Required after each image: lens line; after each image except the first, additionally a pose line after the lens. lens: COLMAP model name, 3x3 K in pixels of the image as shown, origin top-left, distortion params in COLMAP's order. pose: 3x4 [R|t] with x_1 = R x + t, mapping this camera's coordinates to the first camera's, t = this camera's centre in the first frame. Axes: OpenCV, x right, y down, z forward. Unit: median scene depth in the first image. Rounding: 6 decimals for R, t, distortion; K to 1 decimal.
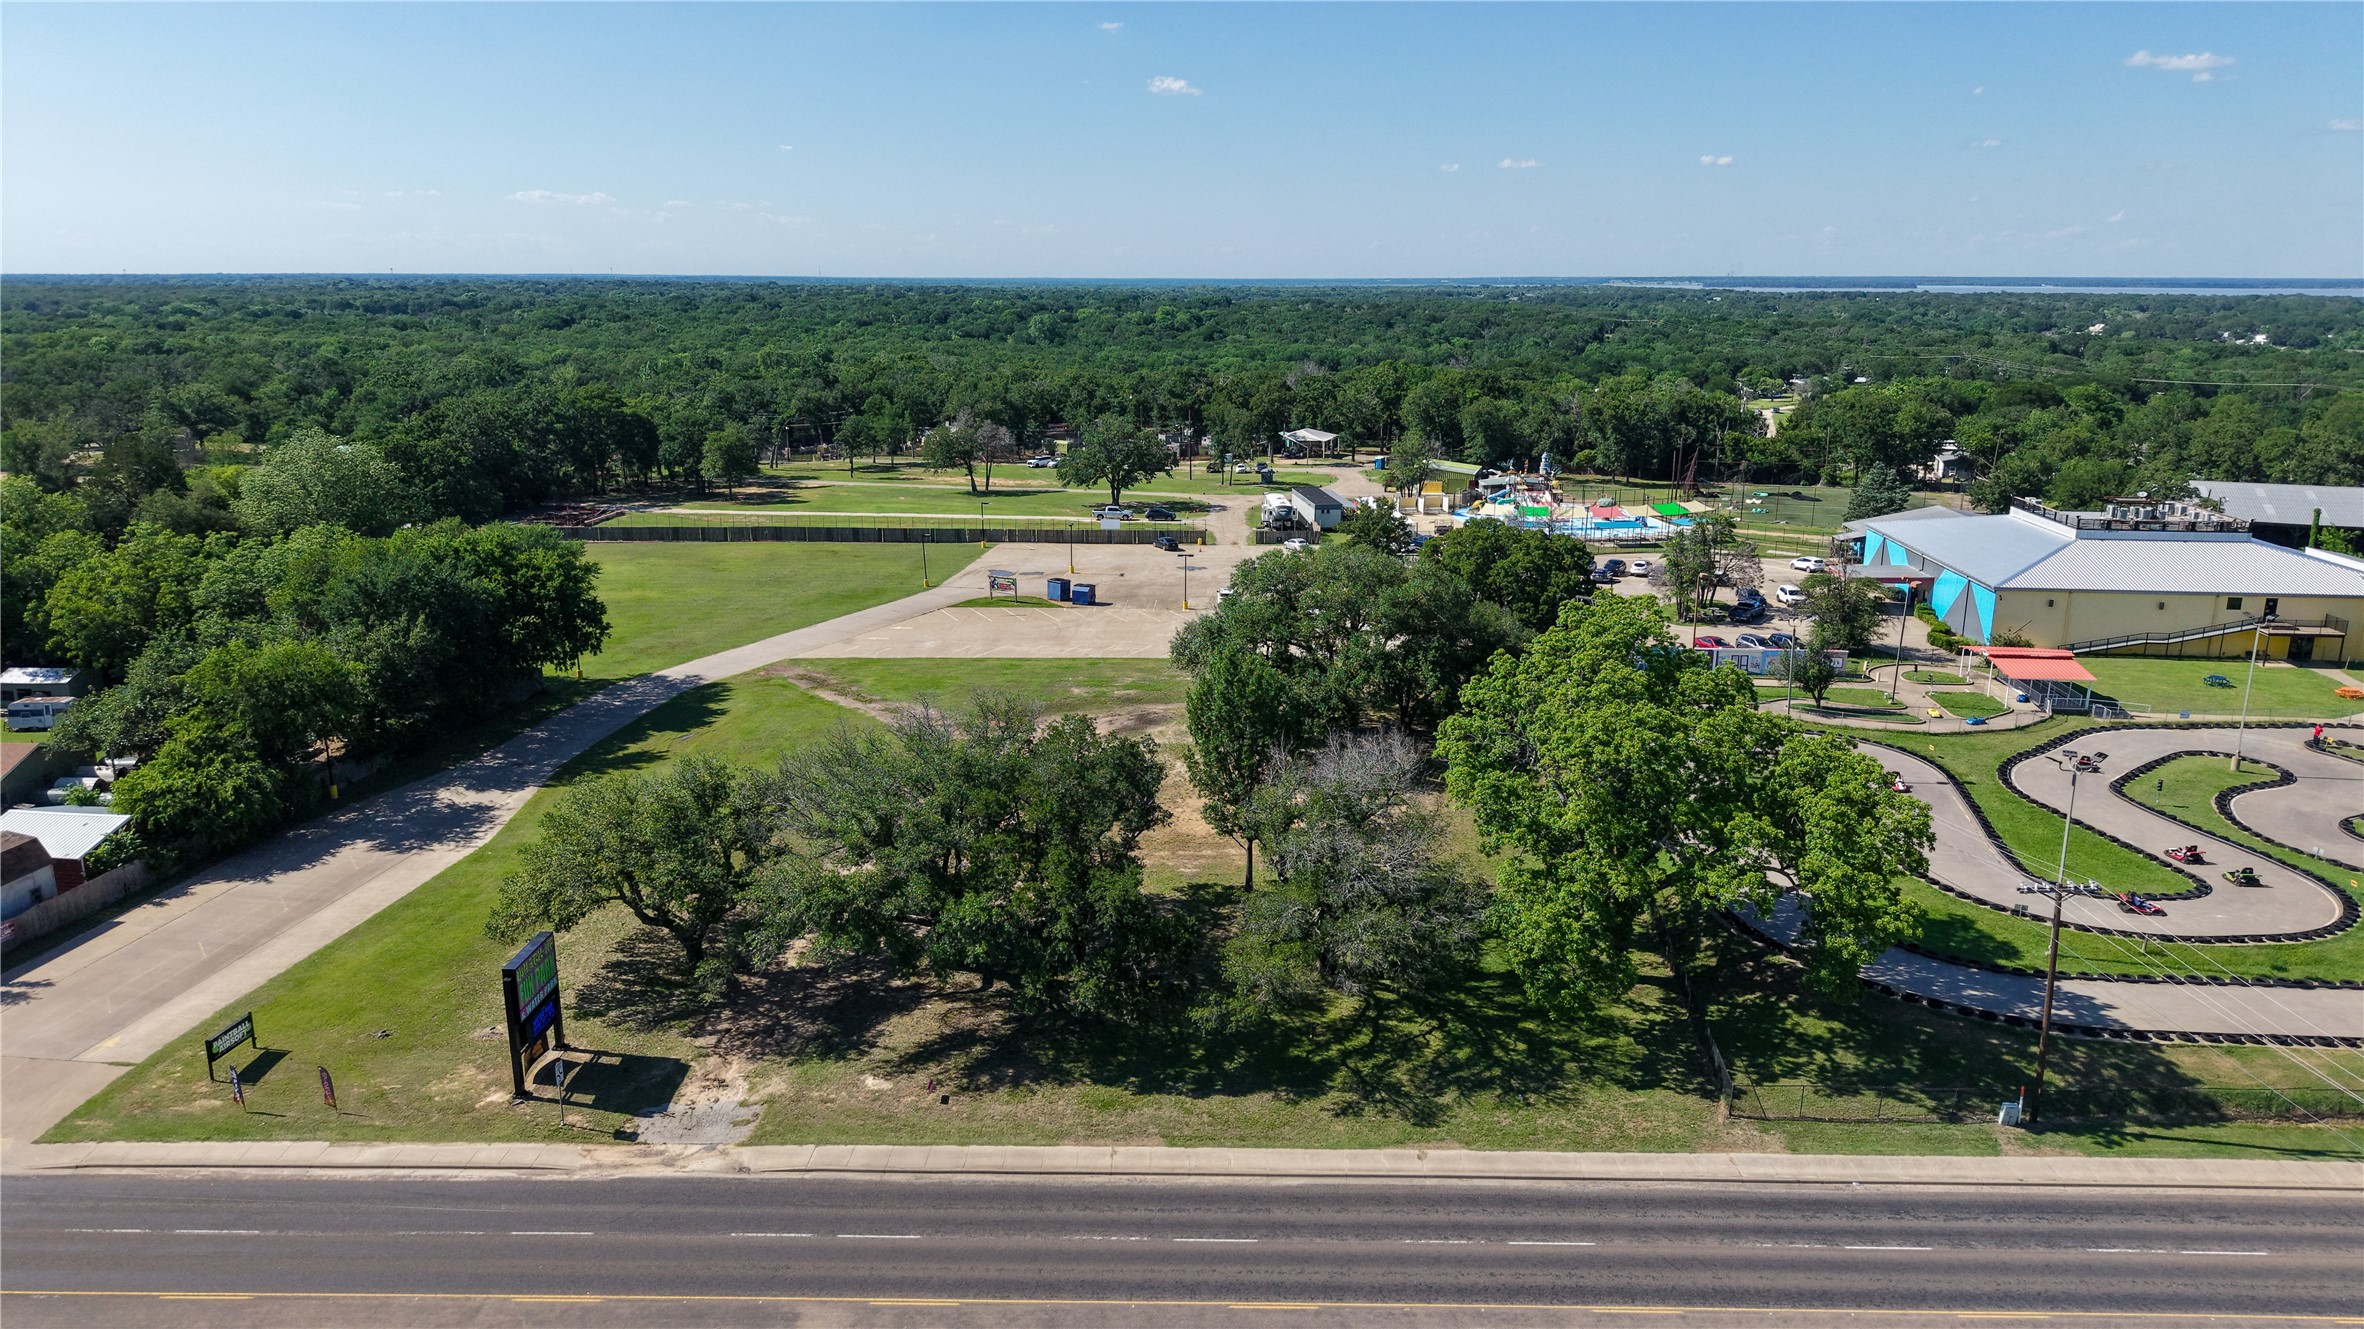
lens RADIAL K [[1578.0, 0, 1182.0], [0, 1578.0, 664.5], [0, 0, 1]] dist [0.036491, -0.054730]
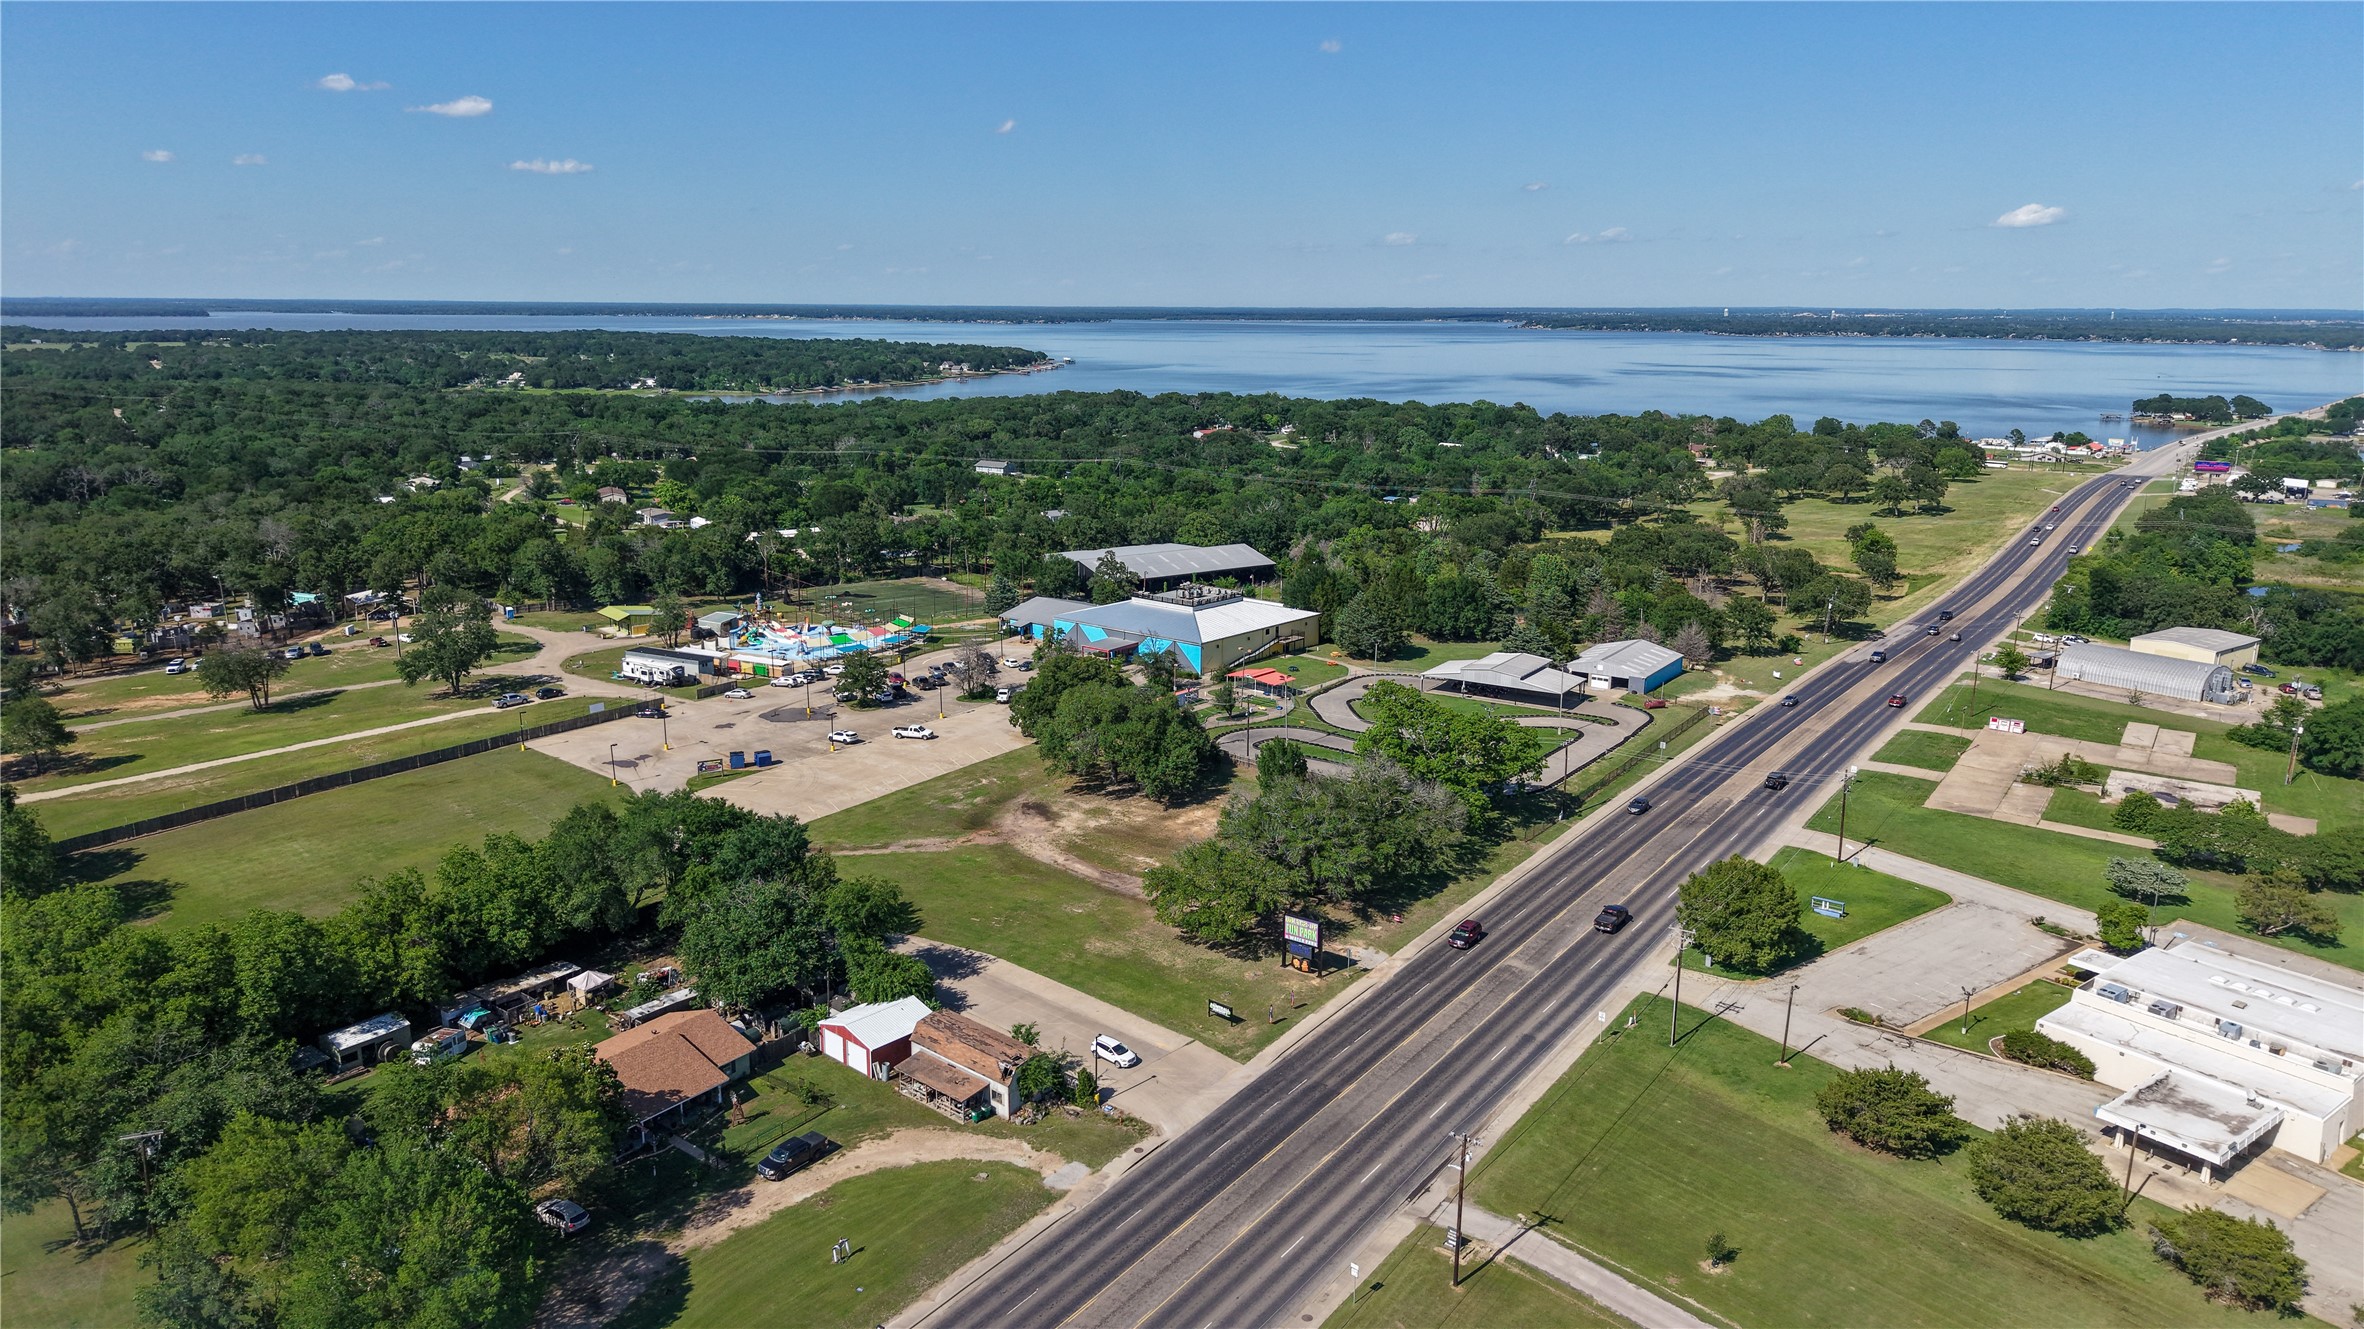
lens RADIAL K [[1578.0, 0, 1182.0], [0, 1578.0, 664.5], [0, 0, 1]] dist [0.036491, -0.054730]
pose [[0.545130, -0.184017, 0.817907, -2.253090], [0.191248, 0.977184, 0.092387, -0.419829], [-0.816246, 0.106060, 0.567885, -0.208228]]
